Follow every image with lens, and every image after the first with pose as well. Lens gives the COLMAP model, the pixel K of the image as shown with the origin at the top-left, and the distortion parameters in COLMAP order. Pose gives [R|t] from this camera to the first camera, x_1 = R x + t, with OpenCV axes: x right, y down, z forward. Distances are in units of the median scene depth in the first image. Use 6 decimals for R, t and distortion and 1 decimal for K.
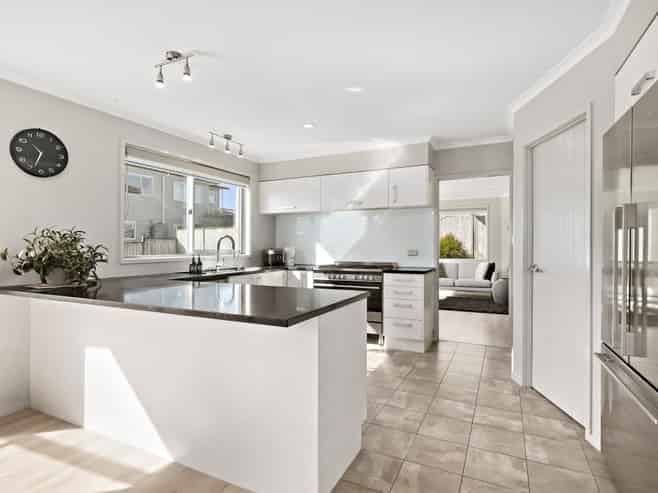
lens RADIAL K [[357.4, 0, 329.0], [0, 357.4, 246.5], [0, 0, 1]] dist [0.000509, -0.000069]
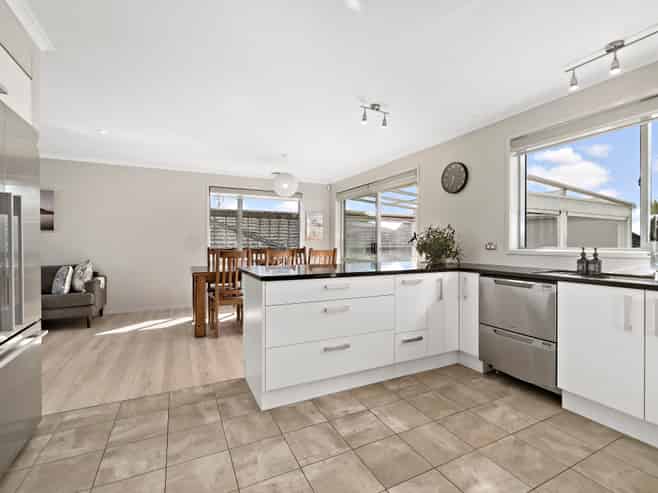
lens RADIAL K [[300.9, 0, 328.8], [0, 300.9, 243.5], [0, 0, 1]] dist [0.000355, -0.000172]
pose [[-0.597852, 0.007342, -0.801573, 0.629415], [0.002666, 0.999971, 0.007170, 0.014166], [0.801602, 0.002150, -0.597855, 1.501398]]
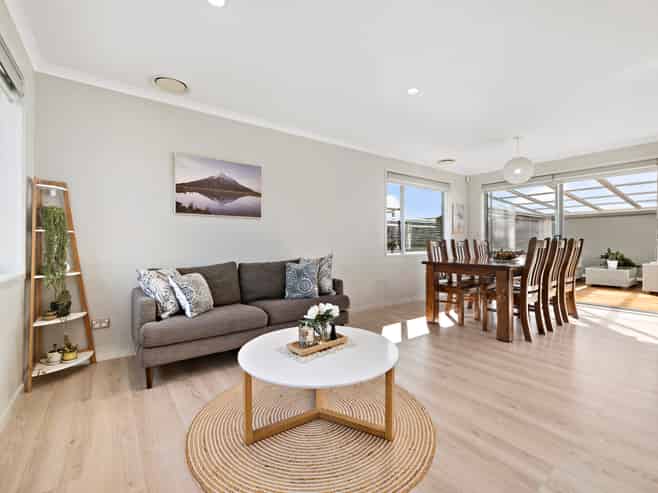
lens RADIAL K [[297.3, 0, 328.5], [0, 297.3, 243.0], [0, 0, 1]] dist [-0.011635, -0.000410]
pose [[-0.449195, 0.009488, -0.893383, 1.284339], [0.008093, 0.999946, 0.006551, 0.057838], [0.893397, -0.004287, -0.449248, -0.029219]]
